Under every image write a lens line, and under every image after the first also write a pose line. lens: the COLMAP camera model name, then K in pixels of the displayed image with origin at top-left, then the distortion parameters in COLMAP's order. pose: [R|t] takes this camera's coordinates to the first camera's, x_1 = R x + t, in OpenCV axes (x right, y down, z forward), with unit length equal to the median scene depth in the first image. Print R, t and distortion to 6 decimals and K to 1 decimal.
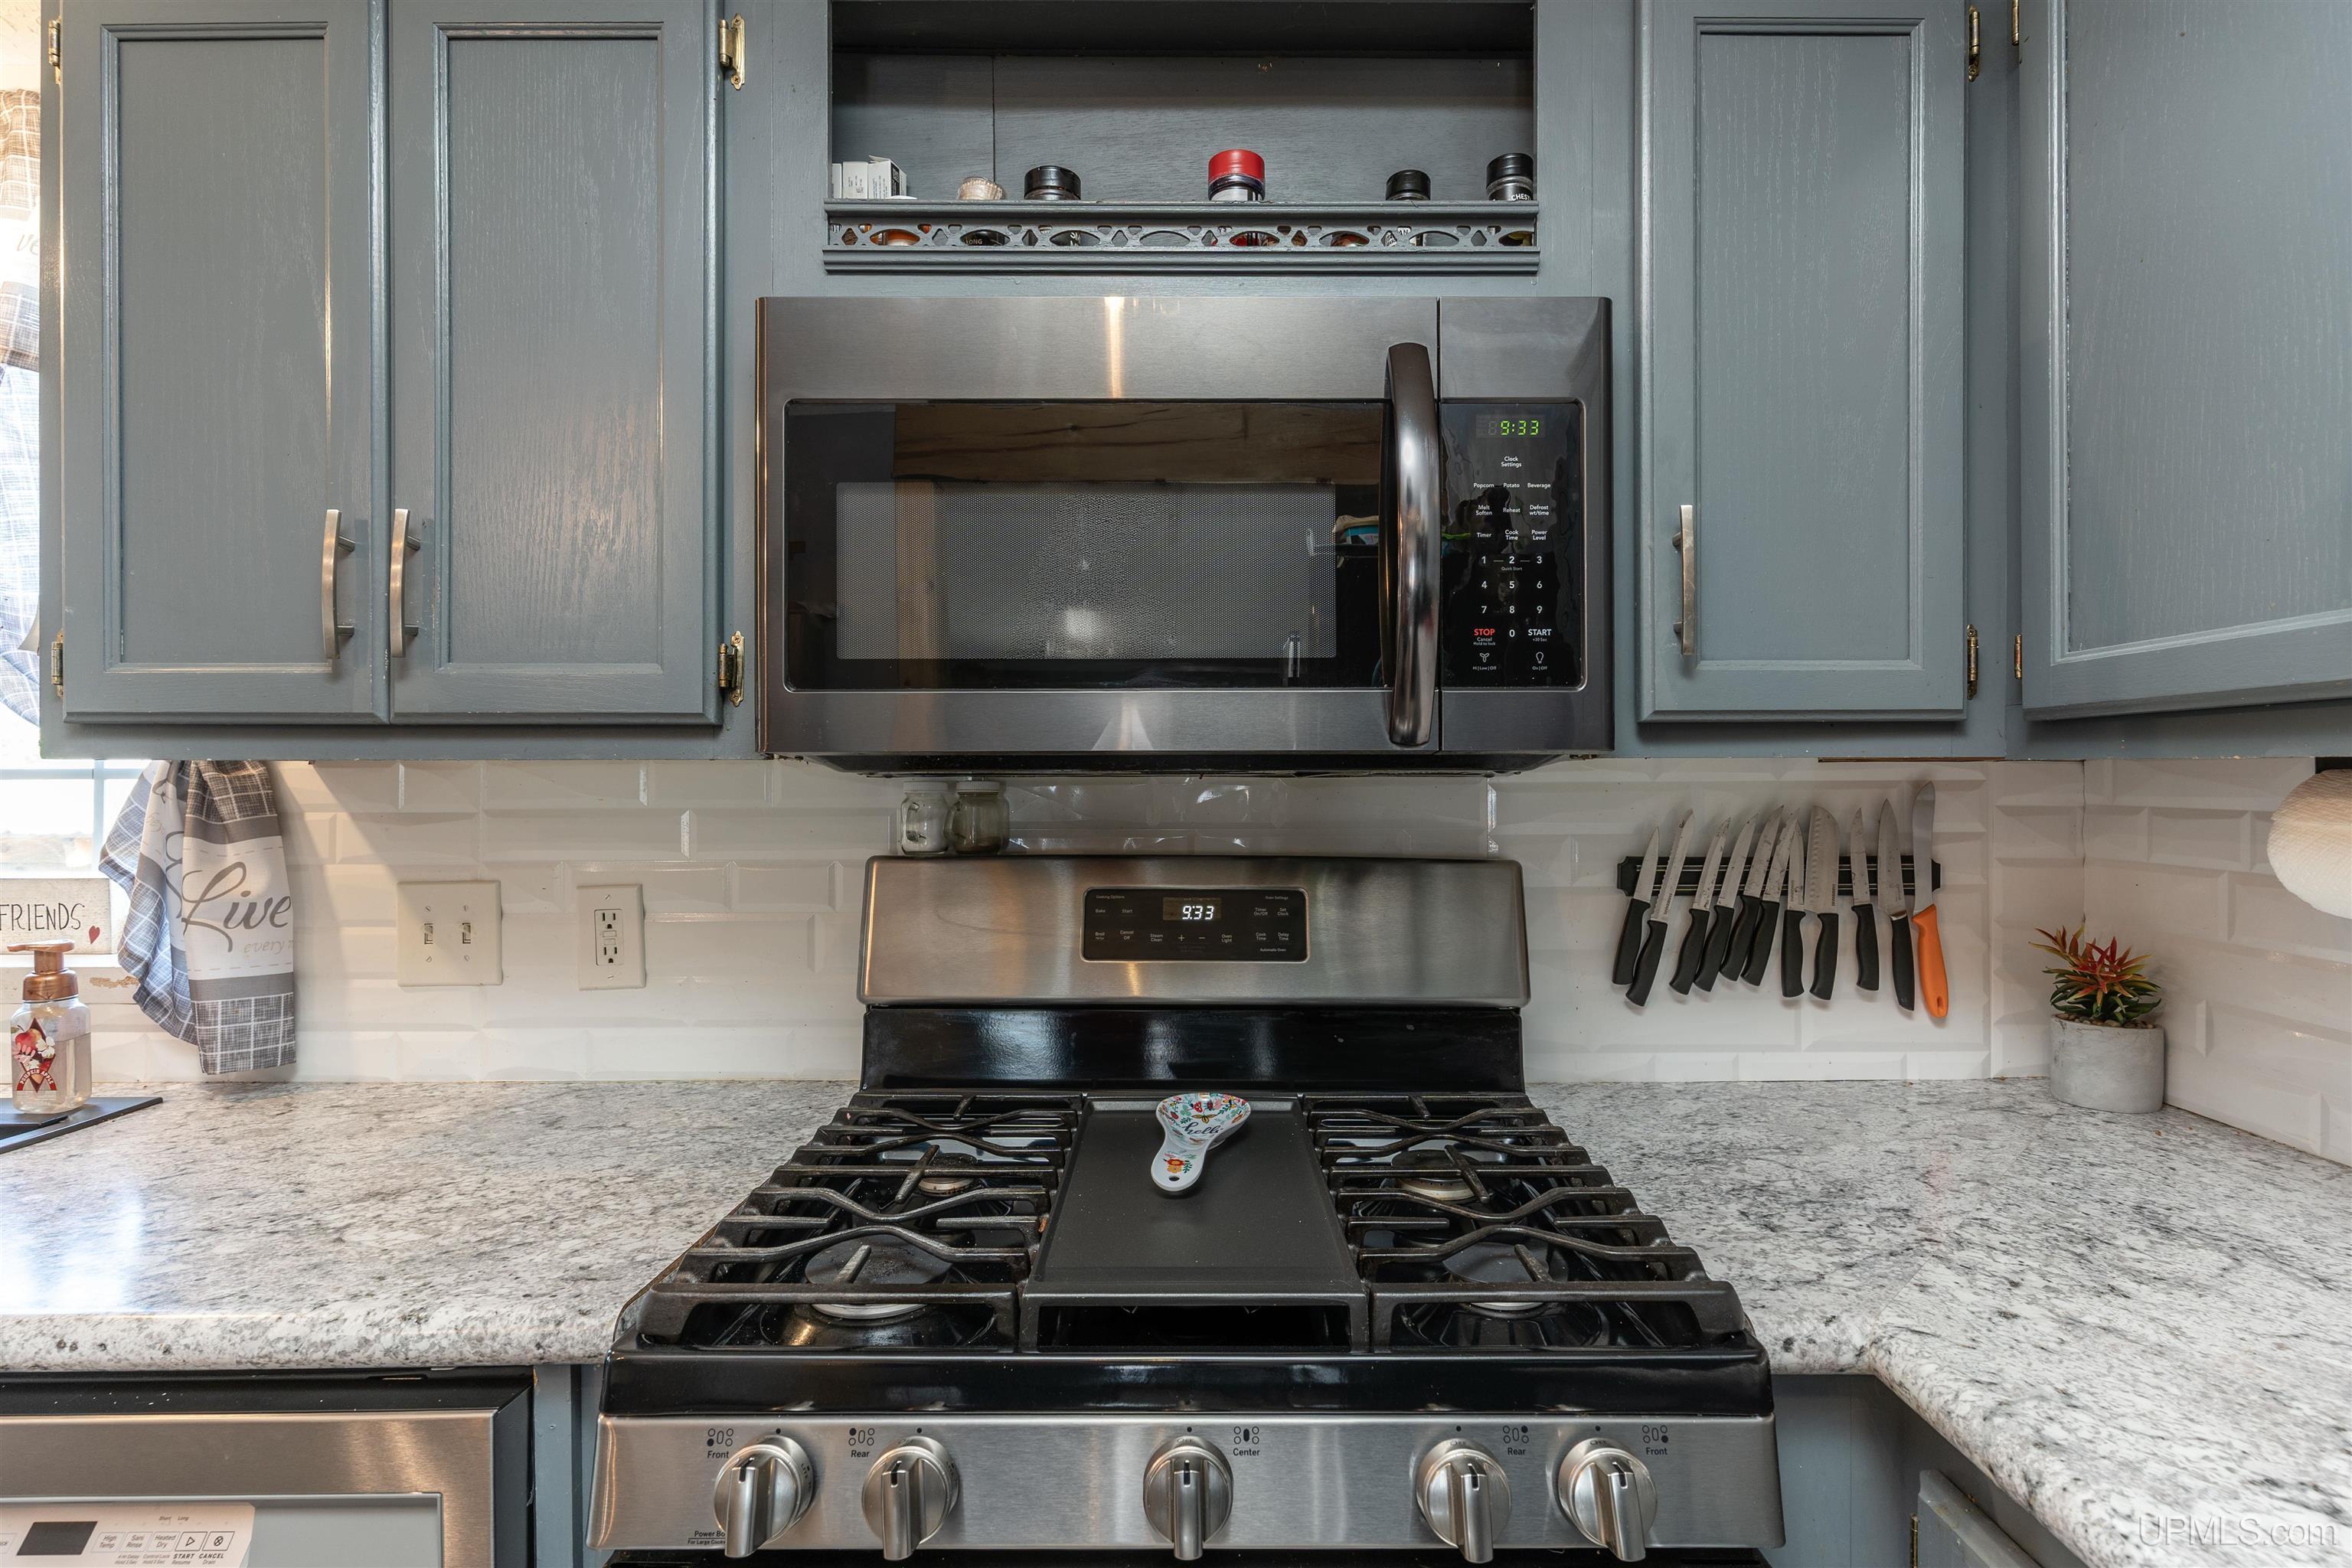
lens RADIAL K [[1125.7, 0, 1175.2], [0, 1125.7, 789.6], [0, 0, 1]] dist [0.003422, -0.000095]
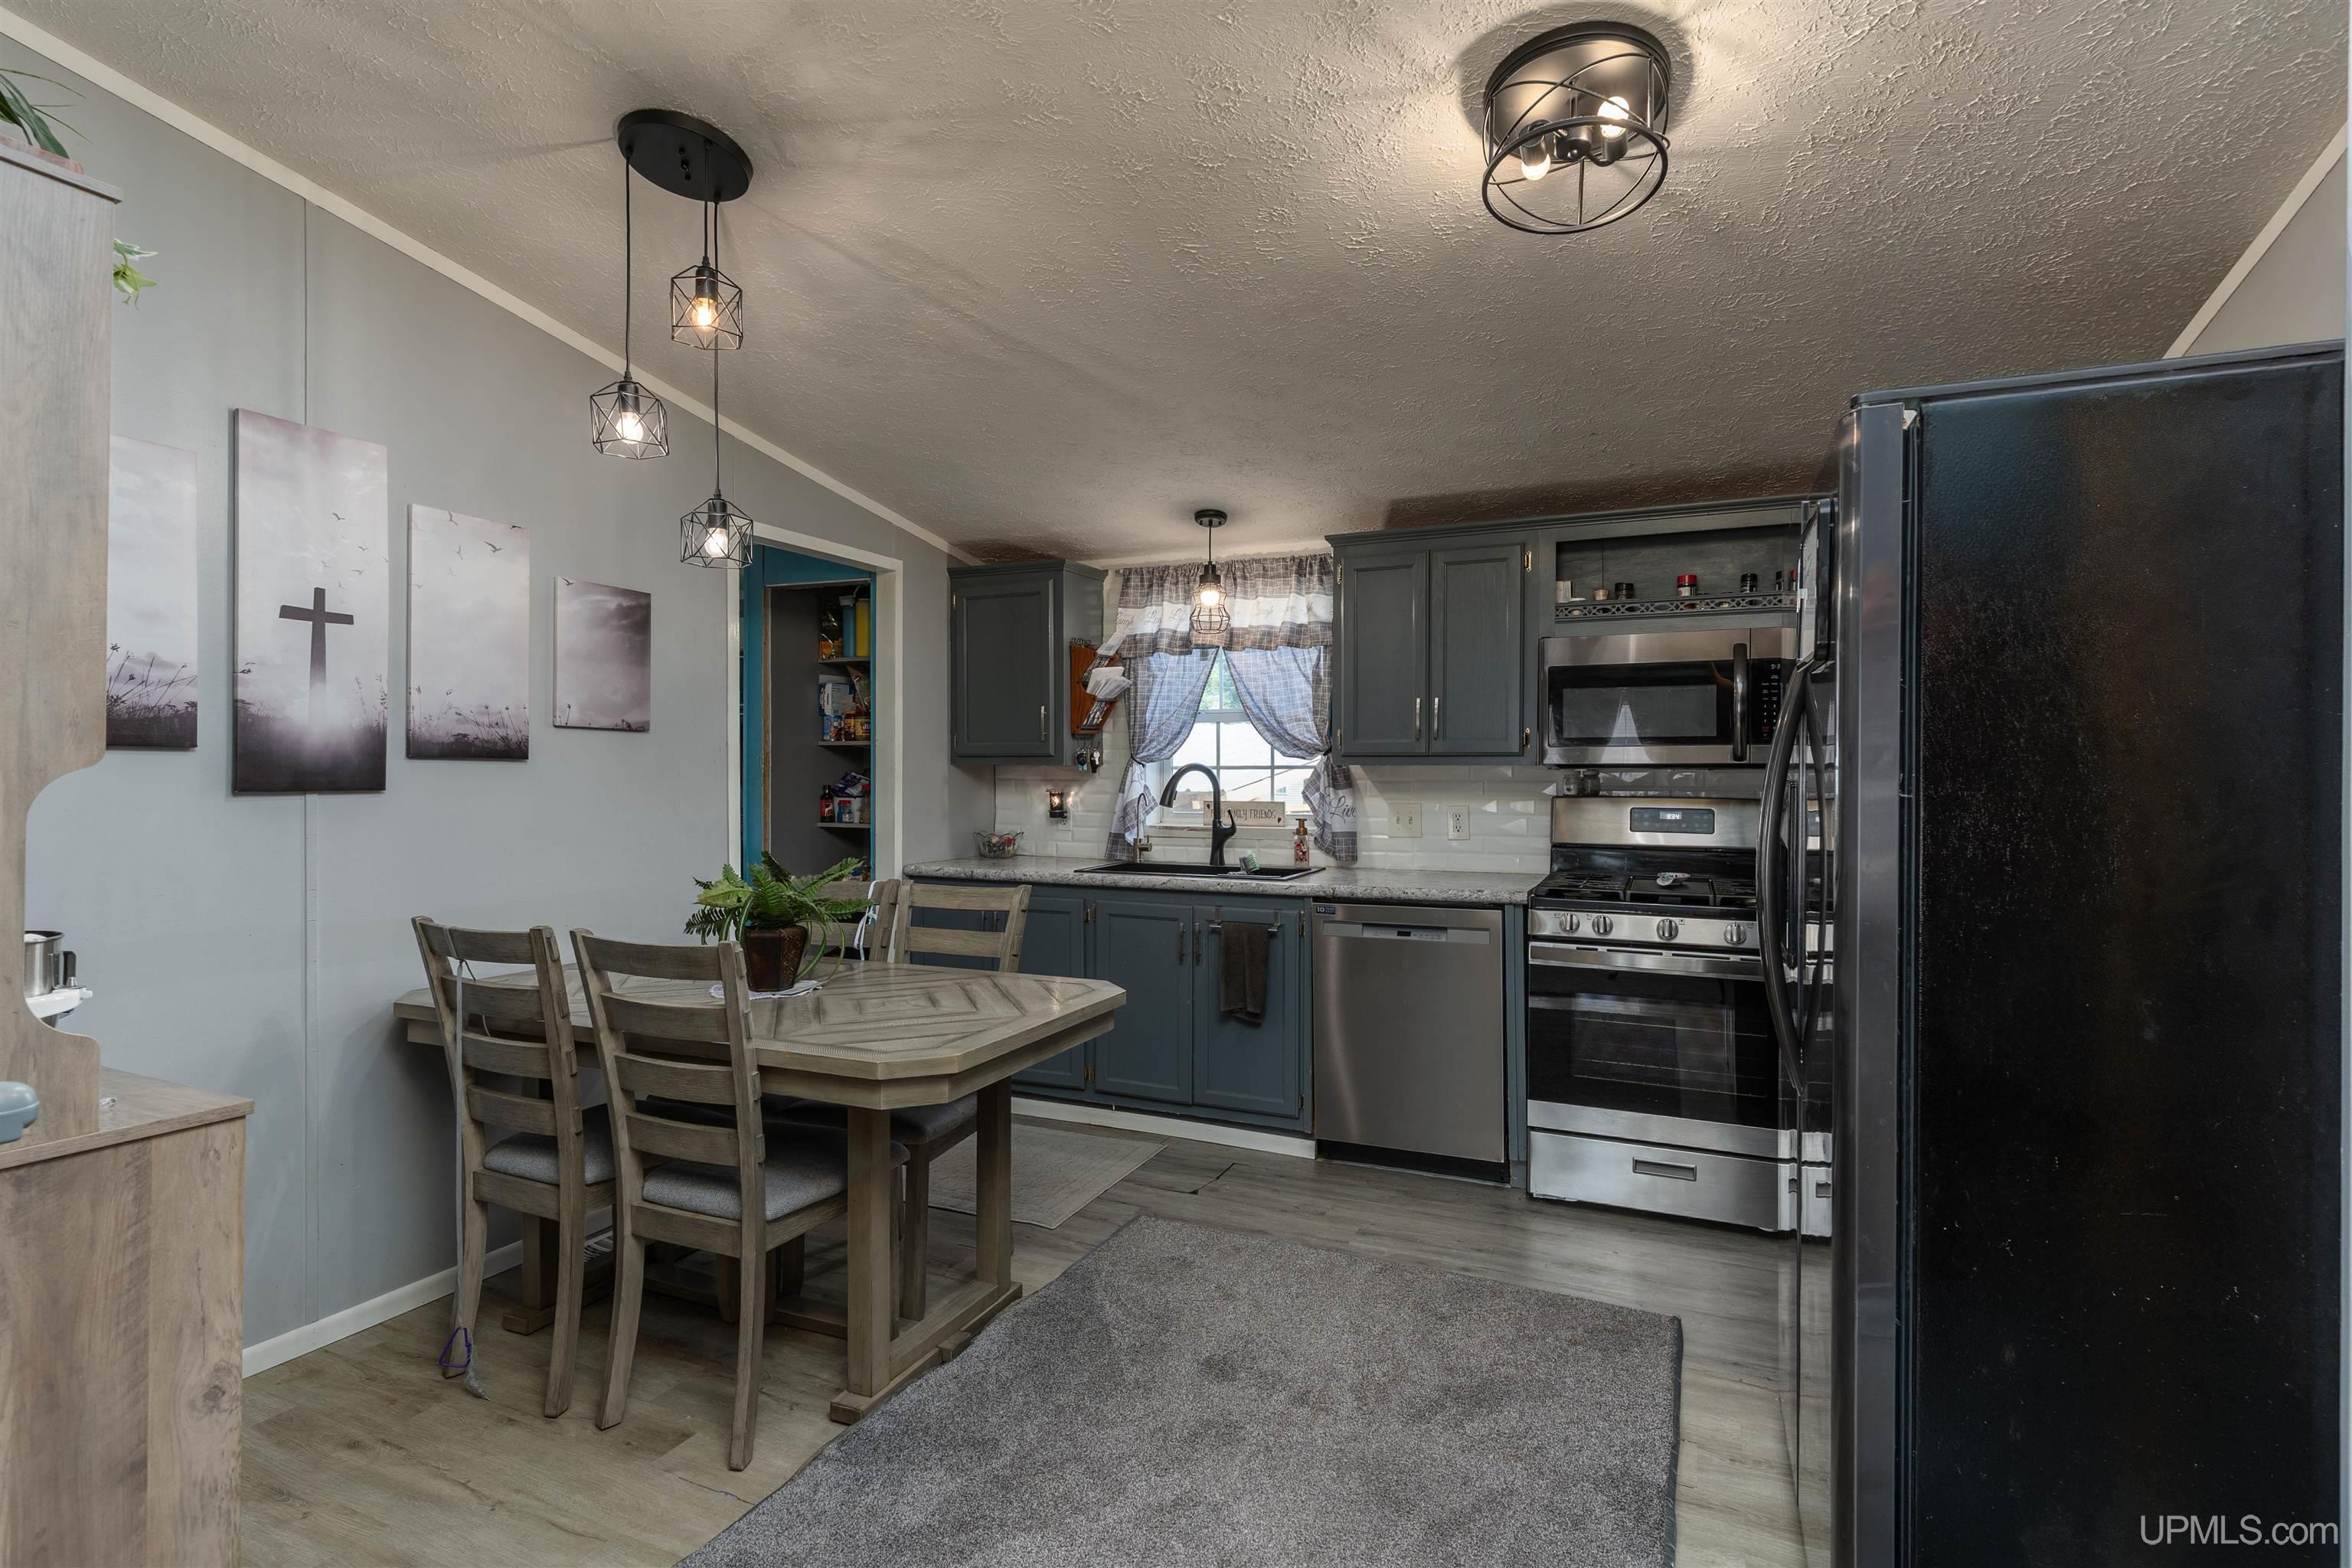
lens RADIAL K [[1125.7, 0, 1175.8], [0, 1125.7, 779.3], [0, 0, 1]] dist [0.003422, -0.000095]
pose [[0.914452, 0.004339, -0.404672, 0.023318], [0.003282, 0.999830, 0.018136, -0.043799], [0.404682, -0.017913, 0.914282, -2.236736]]
